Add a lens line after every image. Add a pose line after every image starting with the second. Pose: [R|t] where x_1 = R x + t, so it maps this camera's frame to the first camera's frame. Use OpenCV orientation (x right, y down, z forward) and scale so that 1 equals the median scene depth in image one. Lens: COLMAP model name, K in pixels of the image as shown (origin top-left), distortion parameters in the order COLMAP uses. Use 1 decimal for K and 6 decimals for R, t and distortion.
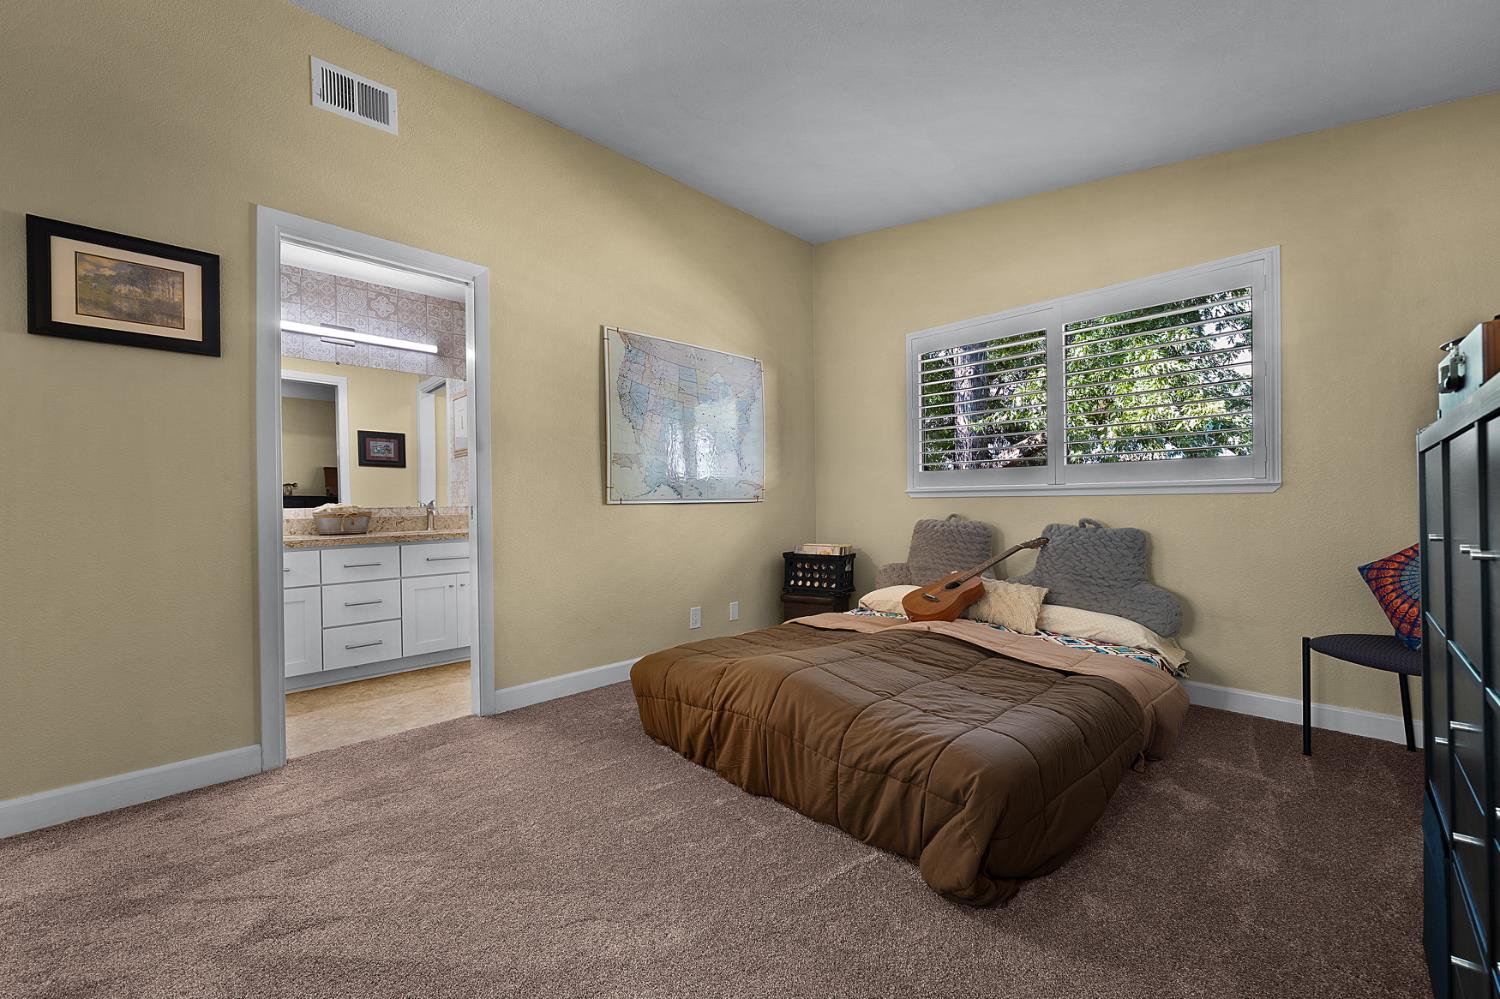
lens RADIAL K [[578.3, 0, 745.5], [0, 578.3, 505.0], [0, 0, 1]] dist [-0.000737, 0.000016]
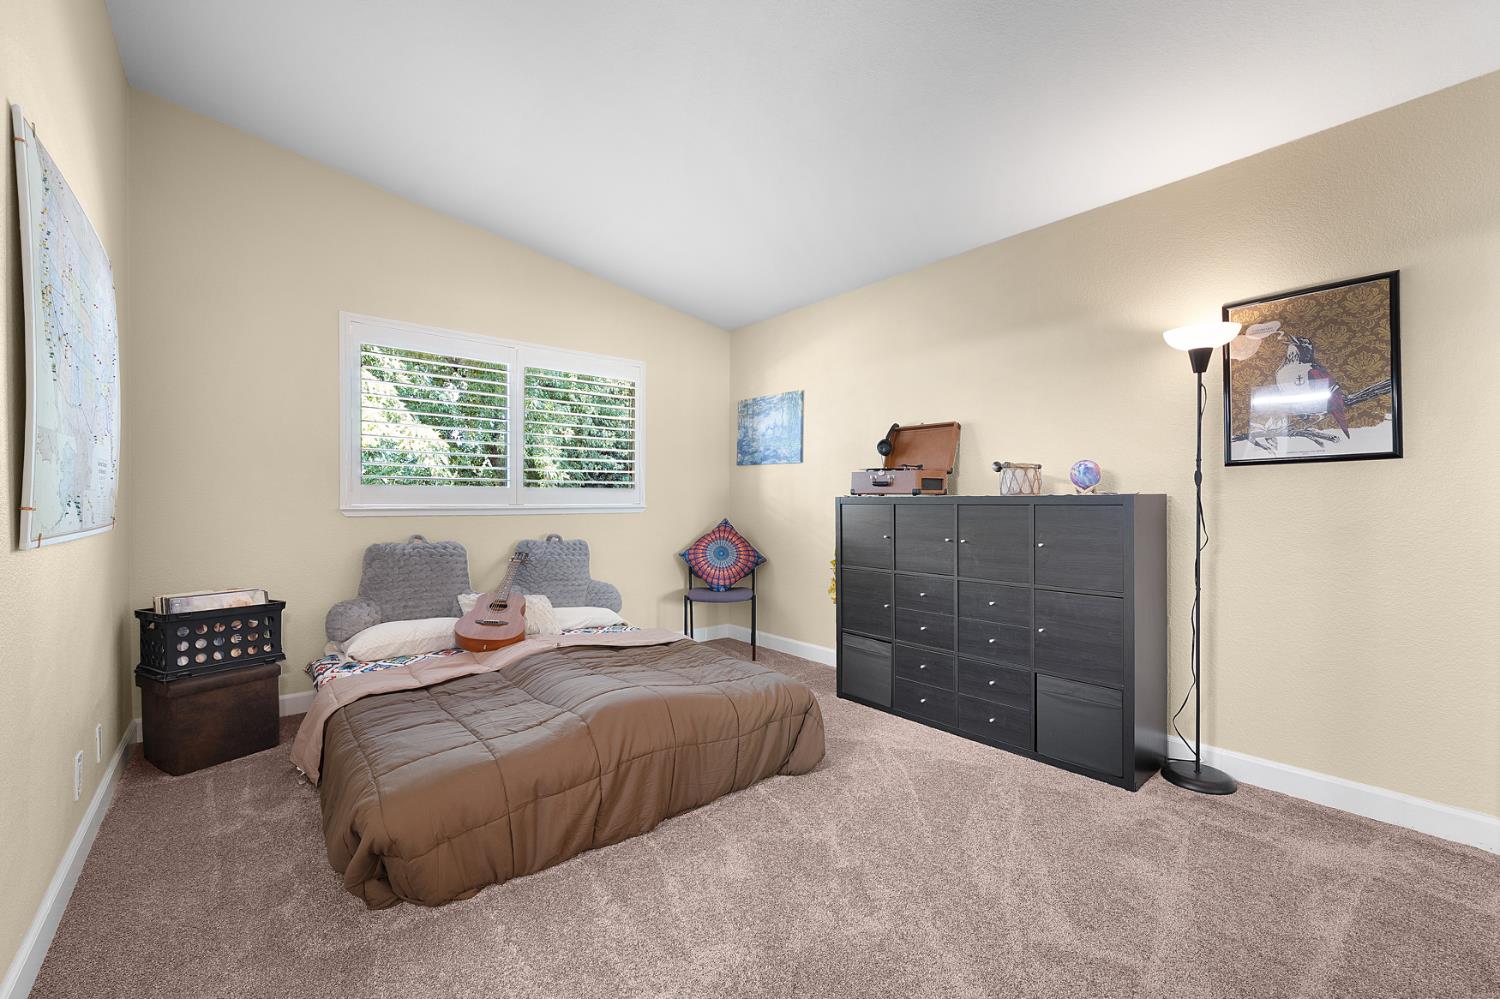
lens RADIAL K [[605.3, 0, 743.1], [0, 605.3, 494.3], [0, 0, 1]] dist [-0.000309, -0.000350]
pose [[0.091212, 0.020207, 0.995626, -0.850938], [0.002679, 0.999786, -0.020537, -0.042153], [-0.995828, 0.004540, 0.091139, 0.631230]]
